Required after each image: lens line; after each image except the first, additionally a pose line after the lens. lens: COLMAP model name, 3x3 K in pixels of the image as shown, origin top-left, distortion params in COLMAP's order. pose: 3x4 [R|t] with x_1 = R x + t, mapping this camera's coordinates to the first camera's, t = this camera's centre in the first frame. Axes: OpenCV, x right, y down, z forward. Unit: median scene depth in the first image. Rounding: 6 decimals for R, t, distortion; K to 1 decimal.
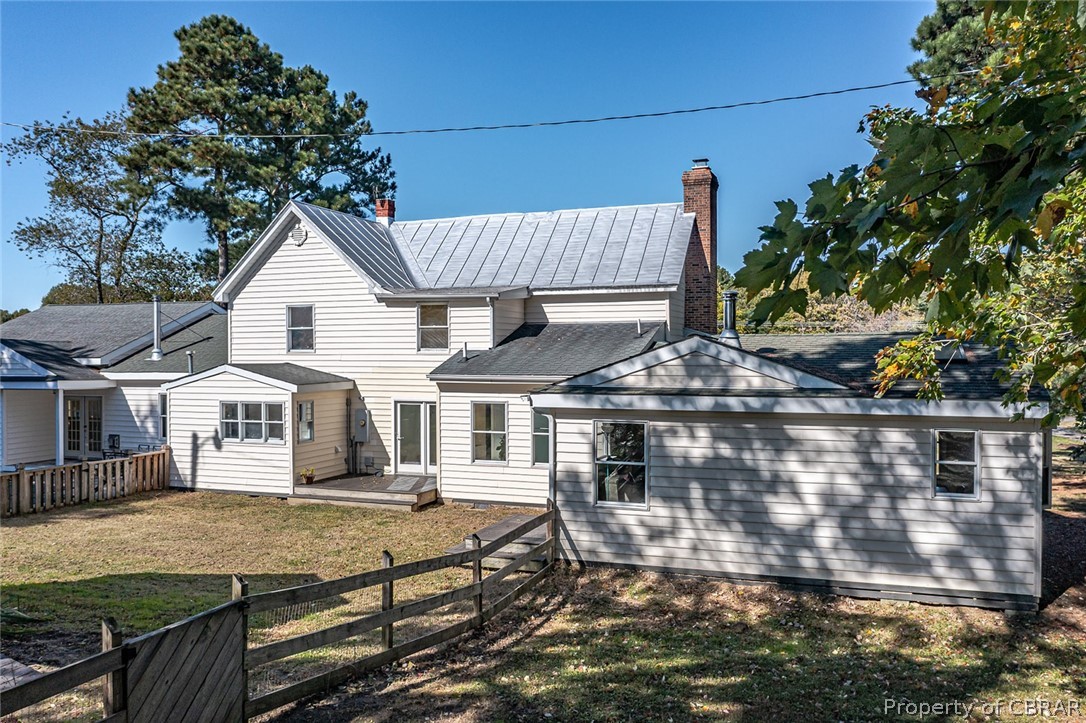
lens RADIAL K [[863.3, 0, 543.9], [0, 863.3, 360.2], [0, 0, 1]] dist [-0.008877, -0.007080]
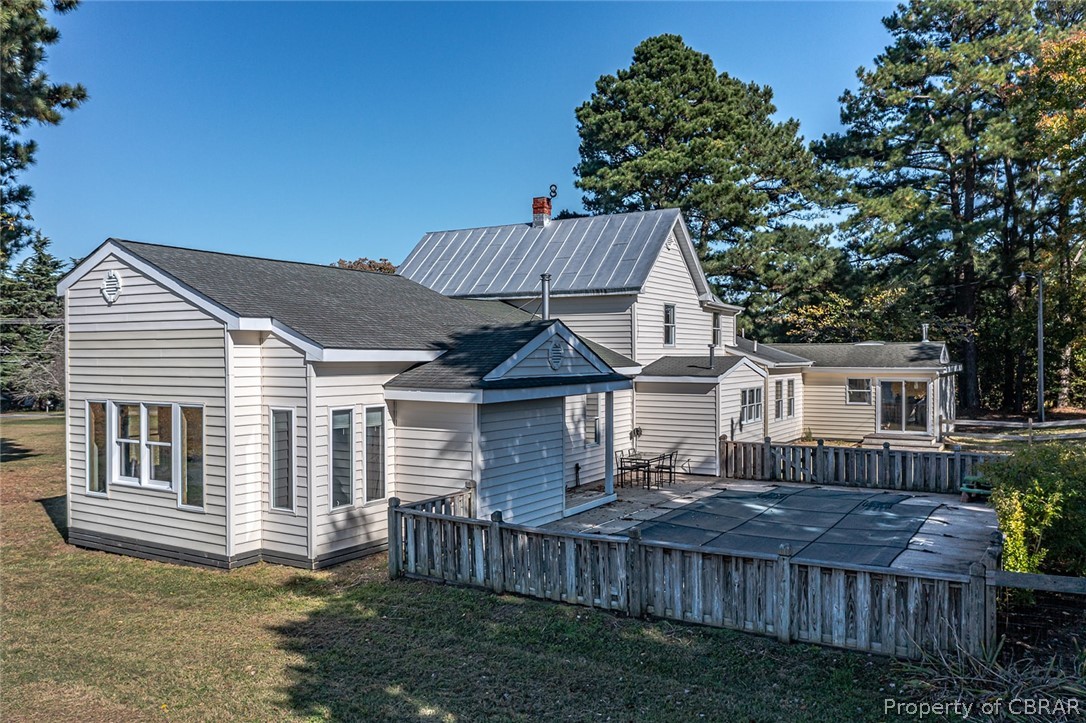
lens RADIAL K [[863.3, 0, 543.0], [0, 863.3, 360.3], [0, 0, 1]] dist [-0.008877, -0.007080]
pose [[0.210340, -0.005767, 0.977611, -1.583660], [0.012772, 0.999913, 0.003151, 0.003342], [-0.977545, 0.011823, 0.210396, 1.049437]]
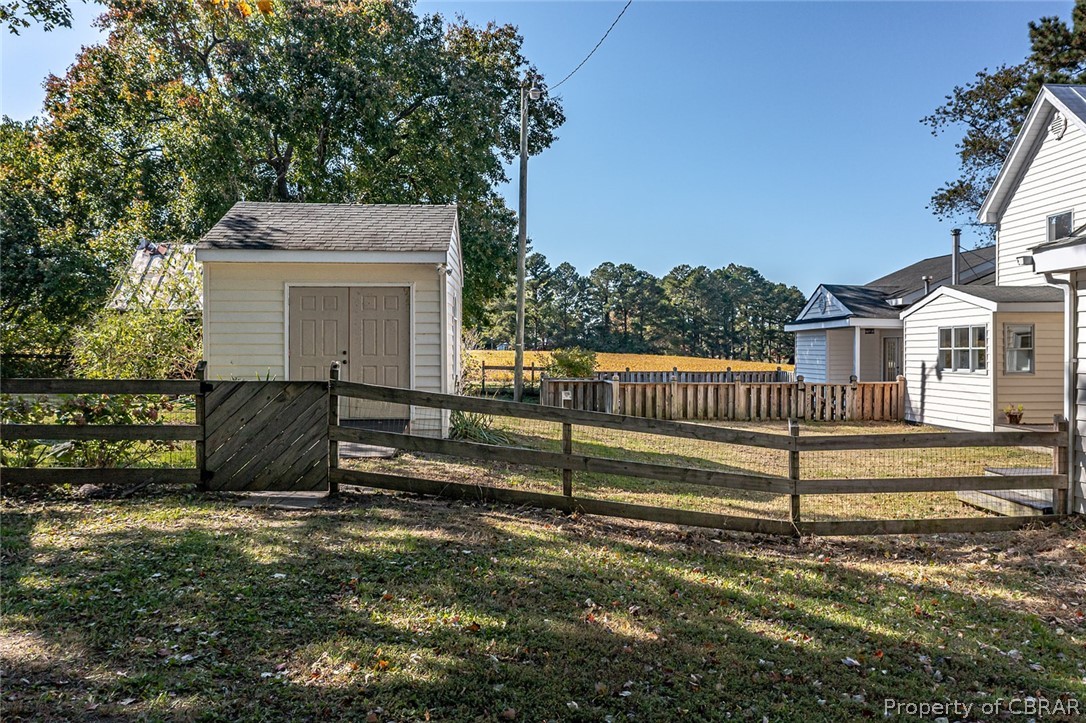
lens RADIAL K [[863.3, 0, 543.9], [0, 863.3, 357.6], [0, 0, 1]] dist [-0.008877, -0.007080]
pose [[0.406286, 0.010402, -0.913687, 0.291958], [-0.007628, 0.999939, 0.007991, 0.078073], [0.913714, 0.003723, 0.406340, 0.263192]]
